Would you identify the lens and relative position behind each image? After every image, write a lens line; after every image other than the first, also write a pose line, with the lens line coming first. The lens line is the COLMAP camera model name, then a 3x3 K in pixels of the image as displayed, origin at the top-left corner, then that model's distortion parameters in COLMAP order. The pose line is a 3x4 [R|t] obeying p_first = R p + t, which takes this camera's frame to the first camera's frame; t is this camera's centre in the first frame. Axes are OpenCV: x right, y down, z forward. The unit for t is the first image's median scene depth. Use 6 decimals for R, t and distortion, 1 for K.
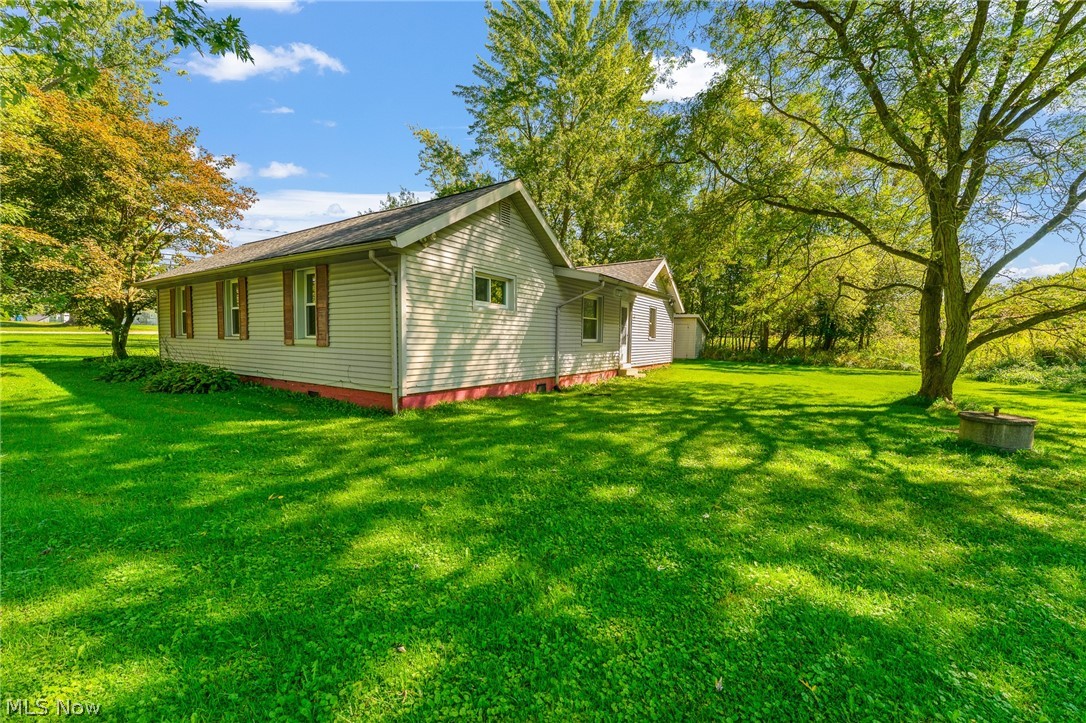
lens RADIAL K [[432.7, 0, 546.0], [0, 432.7, 364.1], [0, 0, 1]] dist [-0.001996, -0.001095]
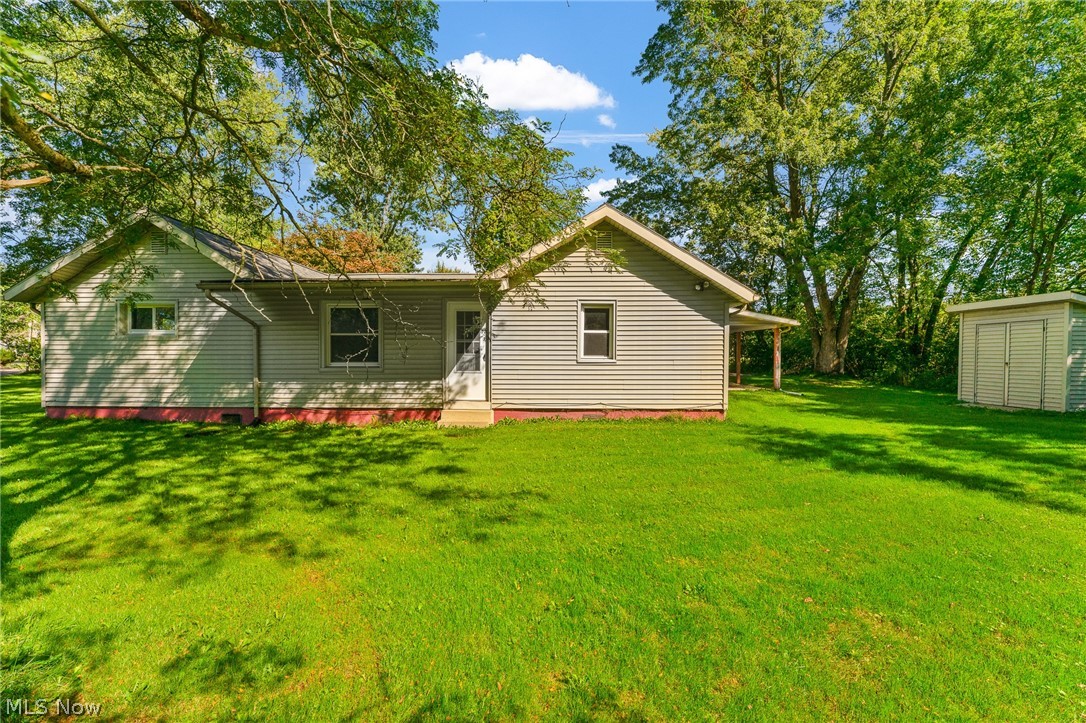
lens RADIAL K [[432.7, 0, 544.0], [0, 432.7, 364.5], [0, 0, 1]] dist [-0.001996, -0.001095]
pose [[0.528132, -0.015279, -0.849025, 1.350109], [-0.042323, 0.998122, -0.044289, -0.053682], [0.848107, 0.059323, 0.526493, 1.339078]]
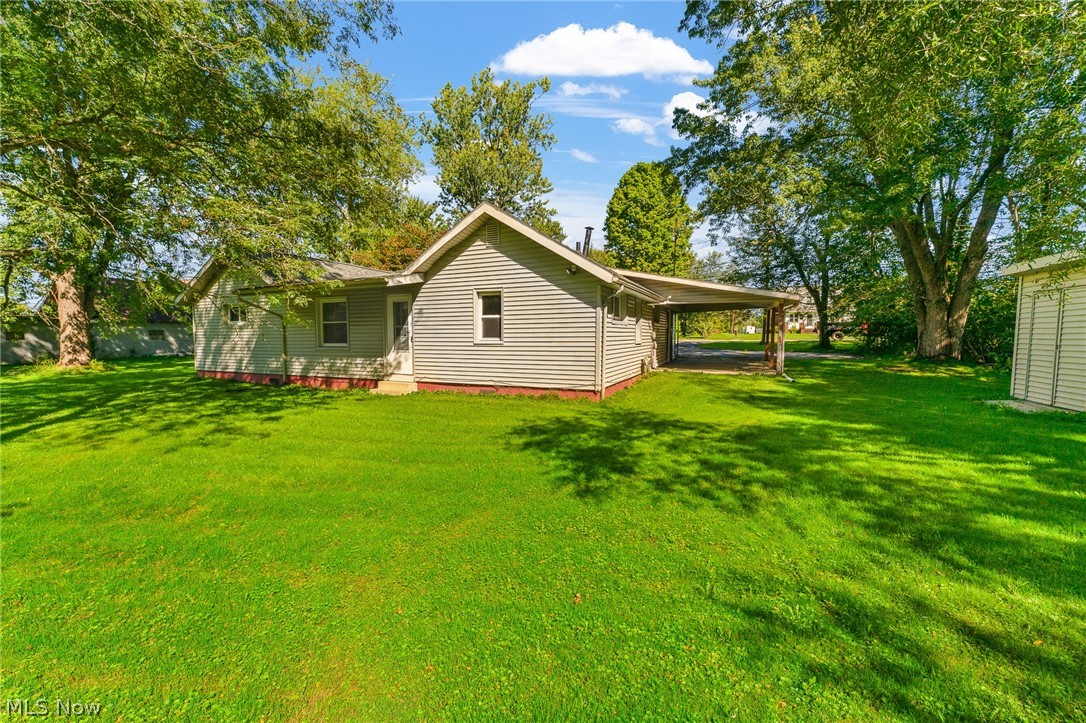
lens RADIAL K [[432.7, 0, 544.3], [0, 432.7, 365.2], [0, 0, 1]] dist [-0.001996, -0.001095]
pose [[0.154152, 0.035459, -0.987411, 1.731190], [-0.058636, 0.997923, 0.026682, -0.094248], [0.986306, 0.053785, 0.155911, 1.988716]]
